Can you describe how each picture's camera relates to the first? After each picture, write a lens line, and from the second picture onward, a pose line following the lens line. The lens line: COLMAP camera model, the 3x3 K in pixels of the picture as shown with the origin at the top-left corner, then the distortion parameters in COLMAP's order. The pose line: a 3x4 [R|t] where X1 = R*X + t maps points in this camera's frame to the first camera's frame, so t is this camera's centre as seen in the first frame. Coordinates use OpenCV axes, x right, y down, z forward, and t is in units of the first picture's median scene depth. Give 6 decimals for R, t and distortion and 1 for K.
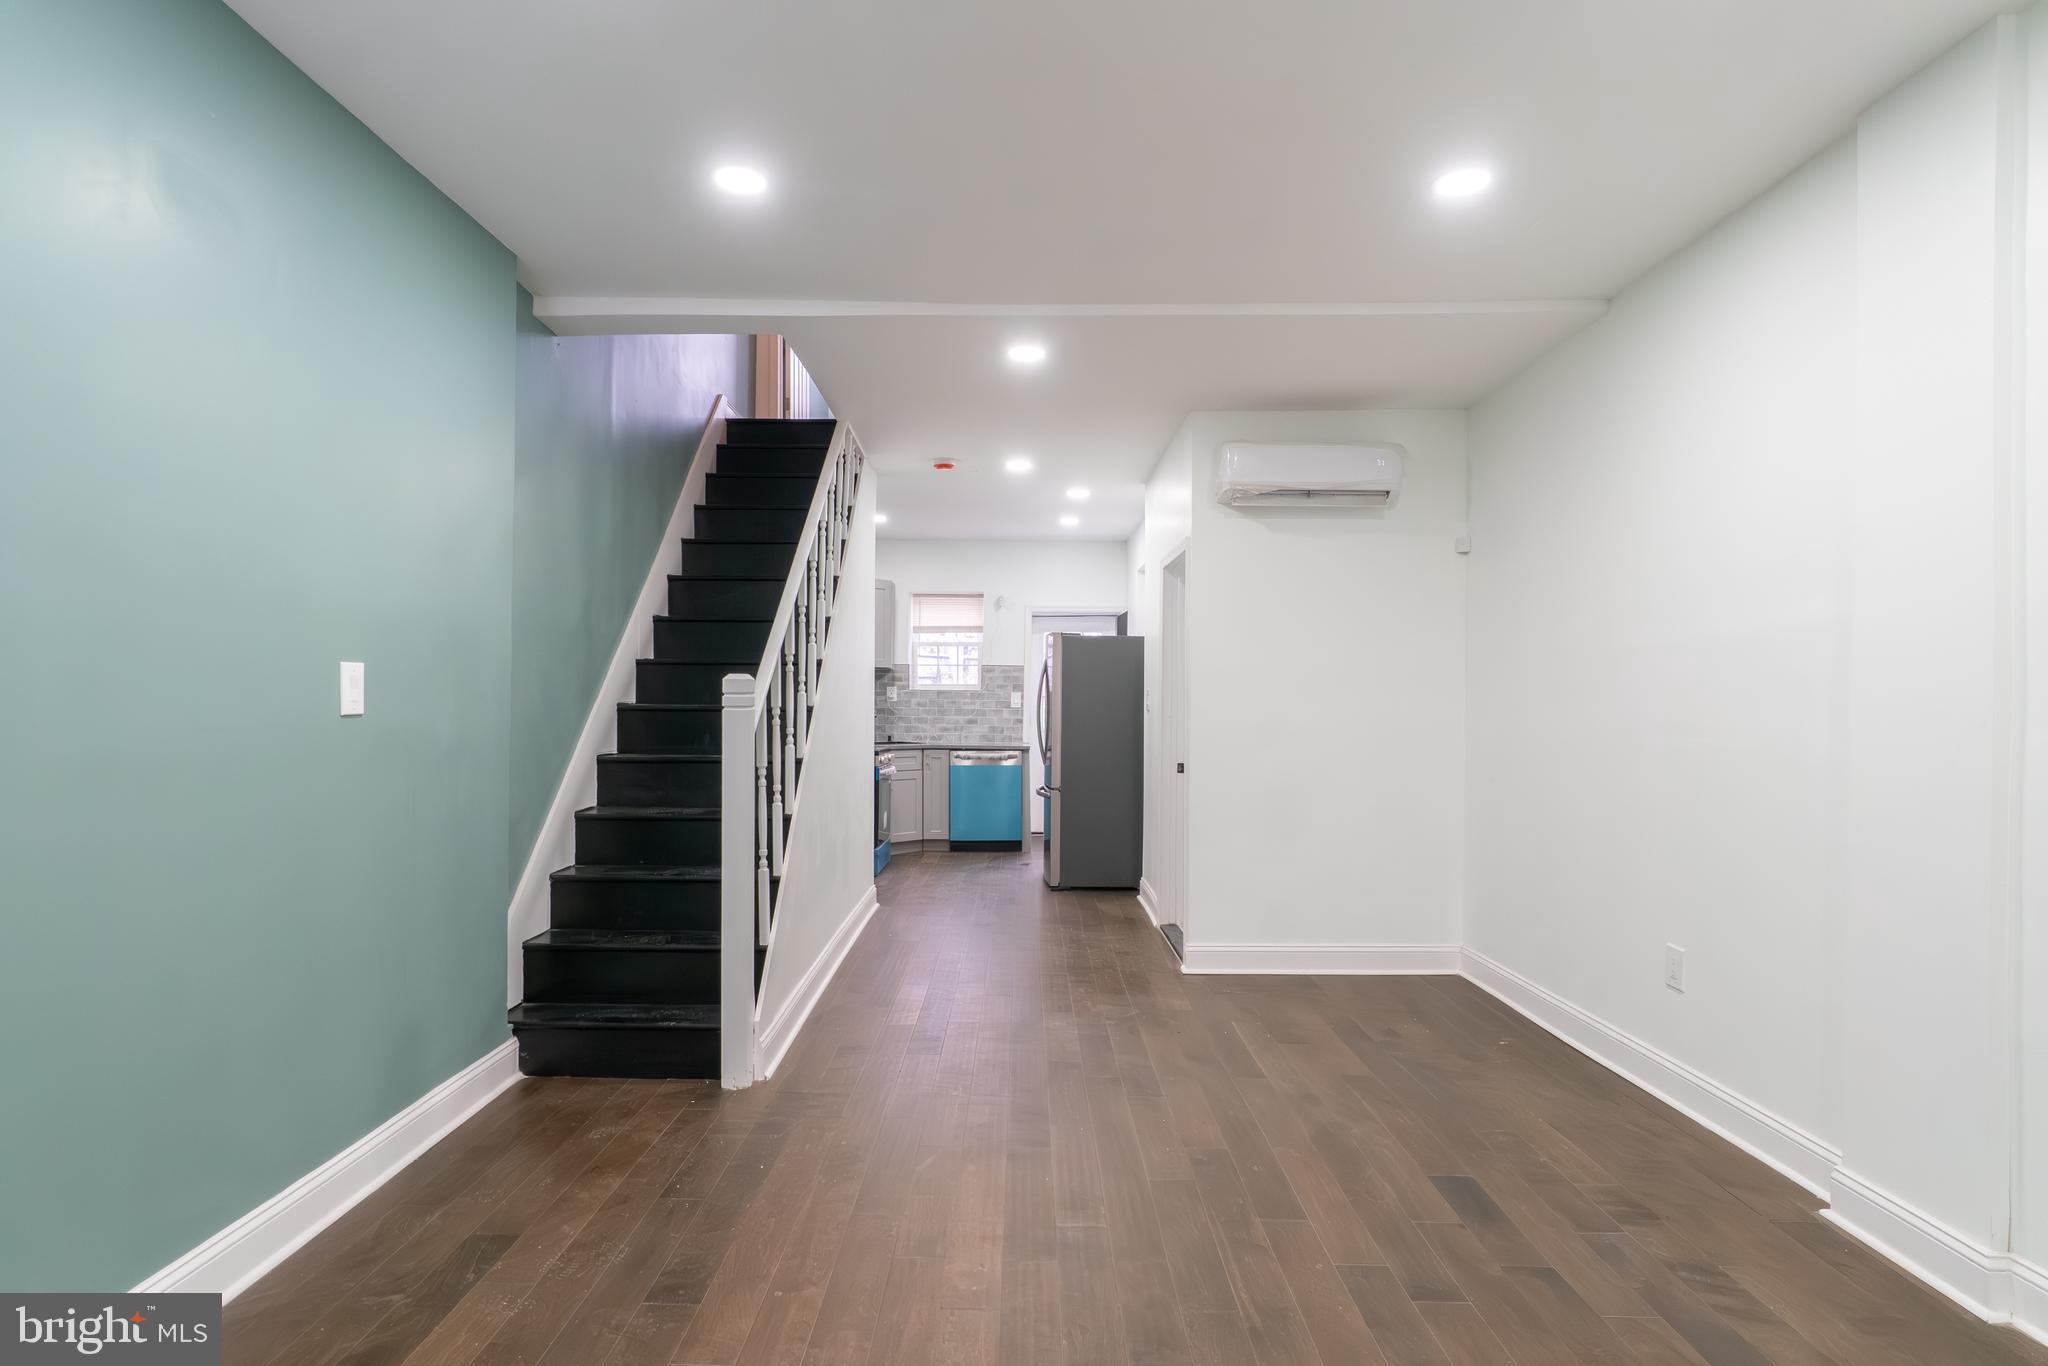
lens RADIAL K [[1083.7, 0, 1007.2], [0, 1083.7, 706.4], [0, 0, 1]] dist [0.005941, -0.003120]
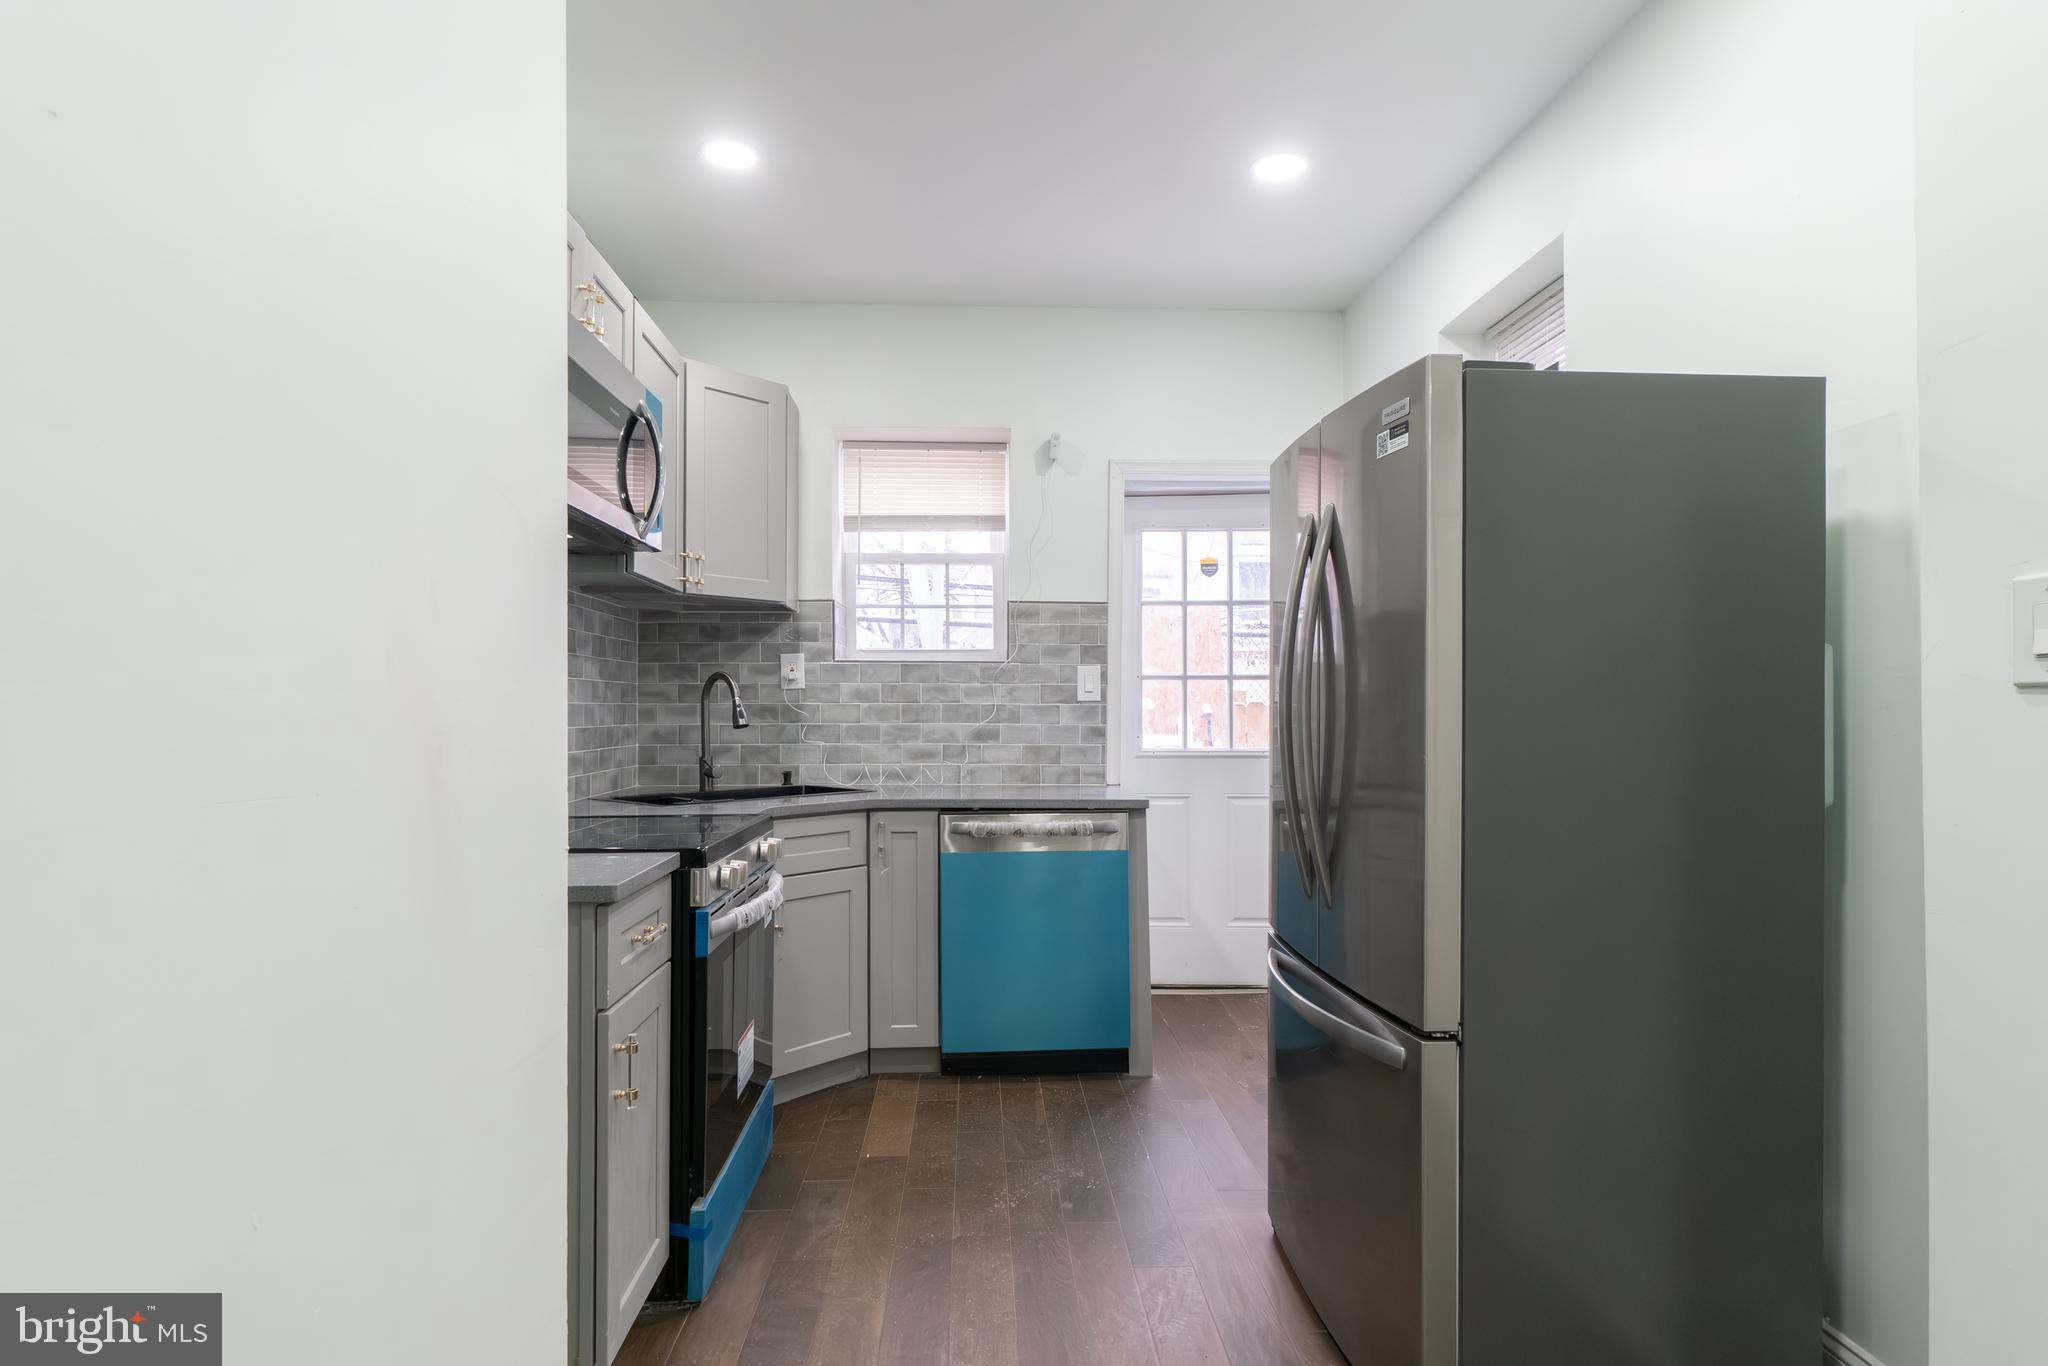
lens RADIAL K [[1083.7, 0, 1010.2], [0, 1083.7, 693.5], [0, 0, 1]] dist [0.005941, -0.003120]
pose [[0.998686, -0.007182, 0.050736, -0.044257], [0.007892, 0.999874, -0.013808, 0.003731], [-0.050630, 0.014190, 0.998617, 0.580128]]
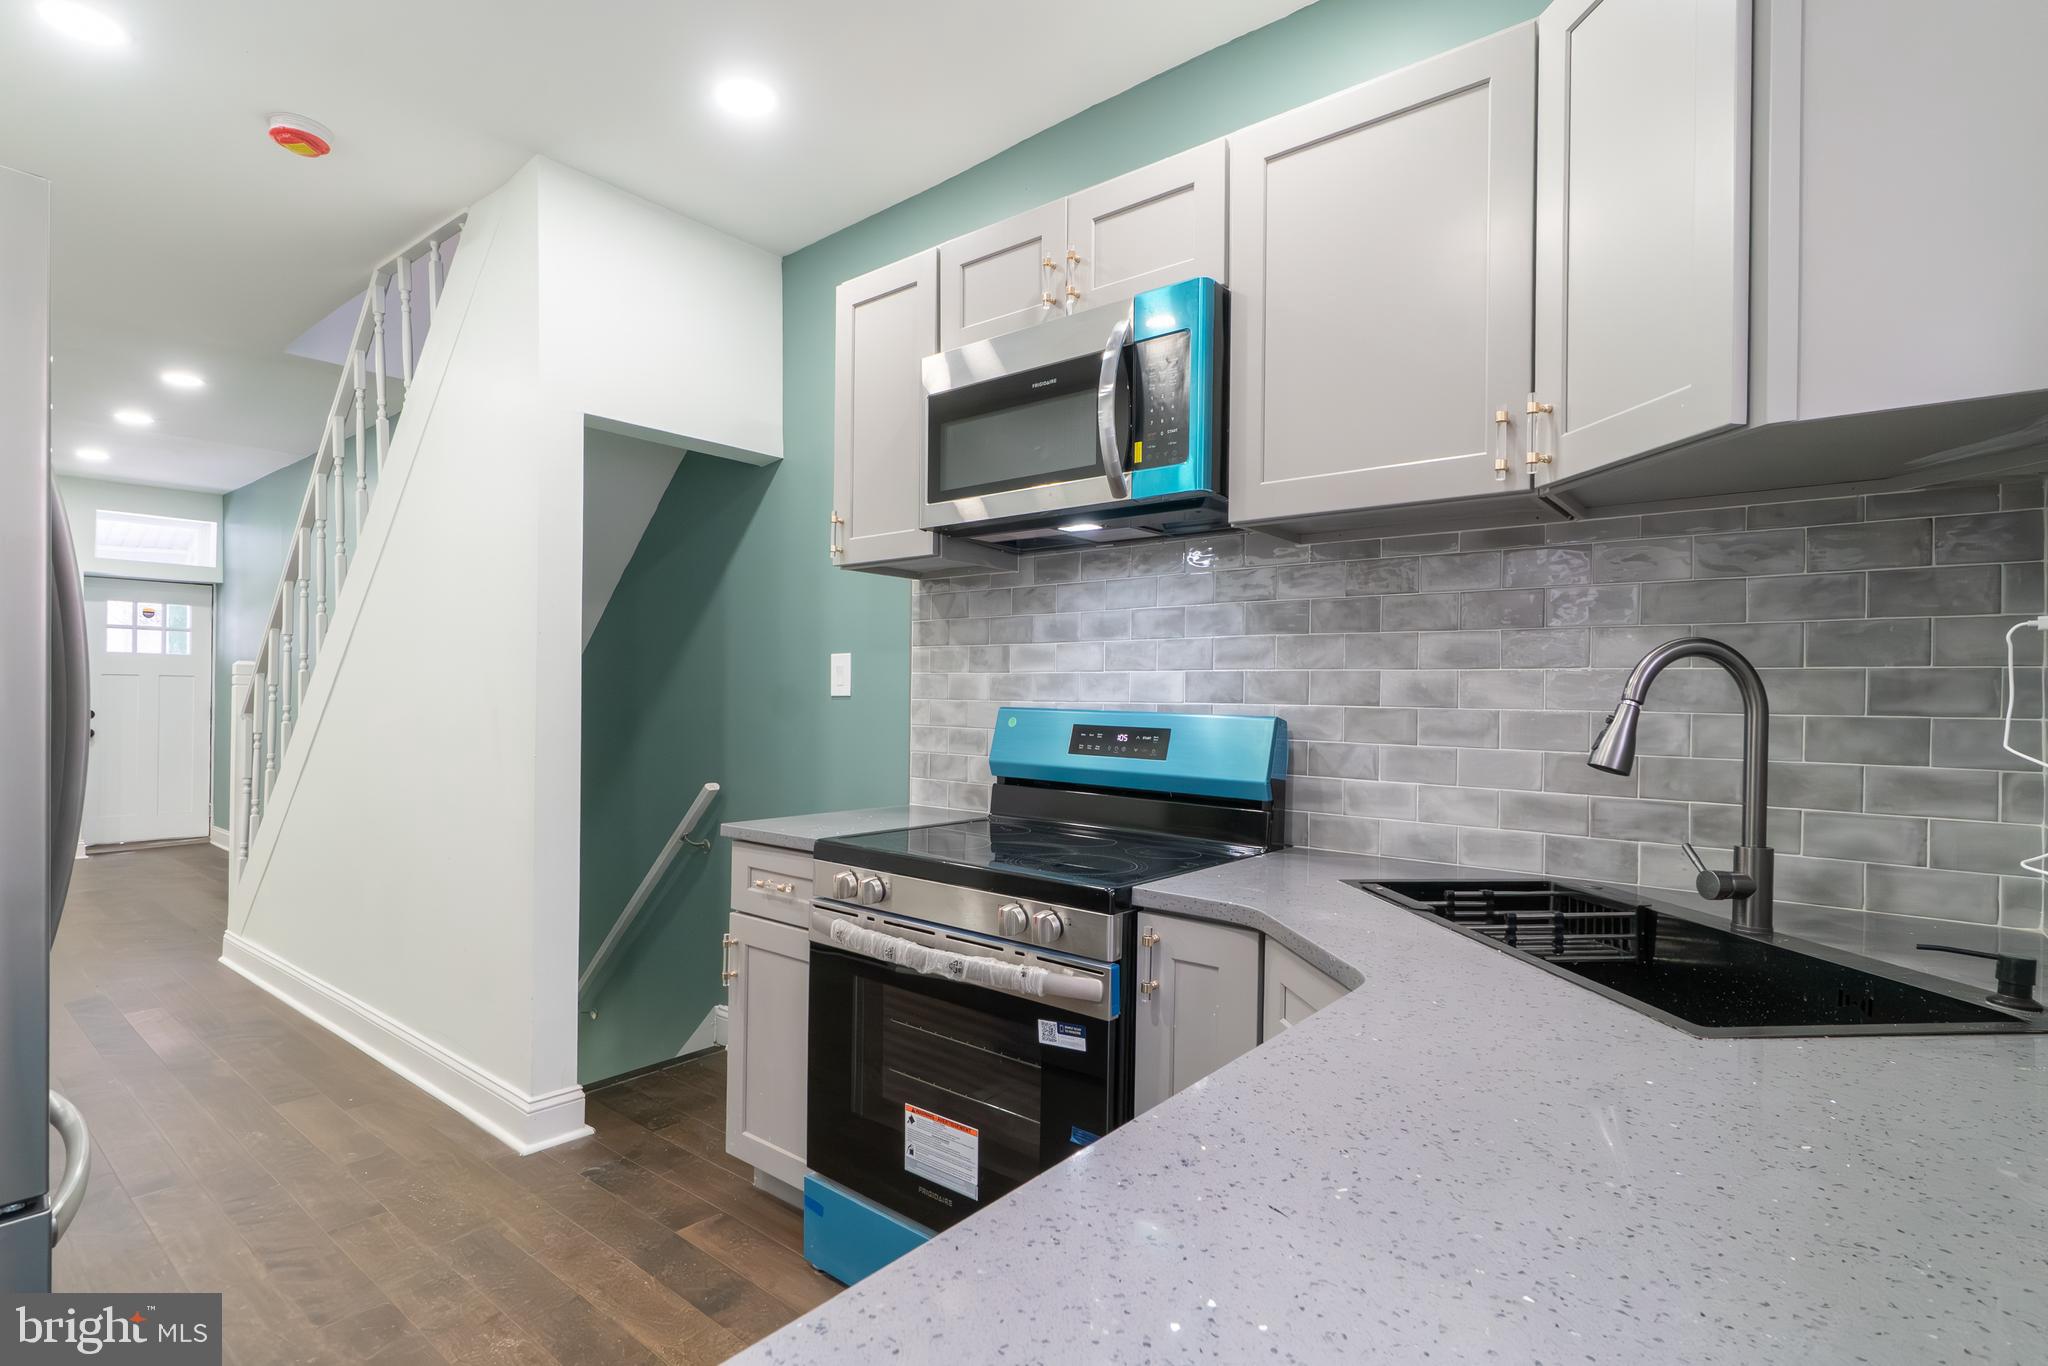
lens RADIAL K [[1004.1, 0, 1002.0], [0, 1004.1, 696.8], [0, 0, 1]] dist [0.005529, -0.004876]
pose [[-0.639765, -0.013520, -0.768452, 0.047067], [-0.017375, 0.999844, -0.003126, 0.000697], [0.768374, 0.011352, -0.639900, 0.976662]]
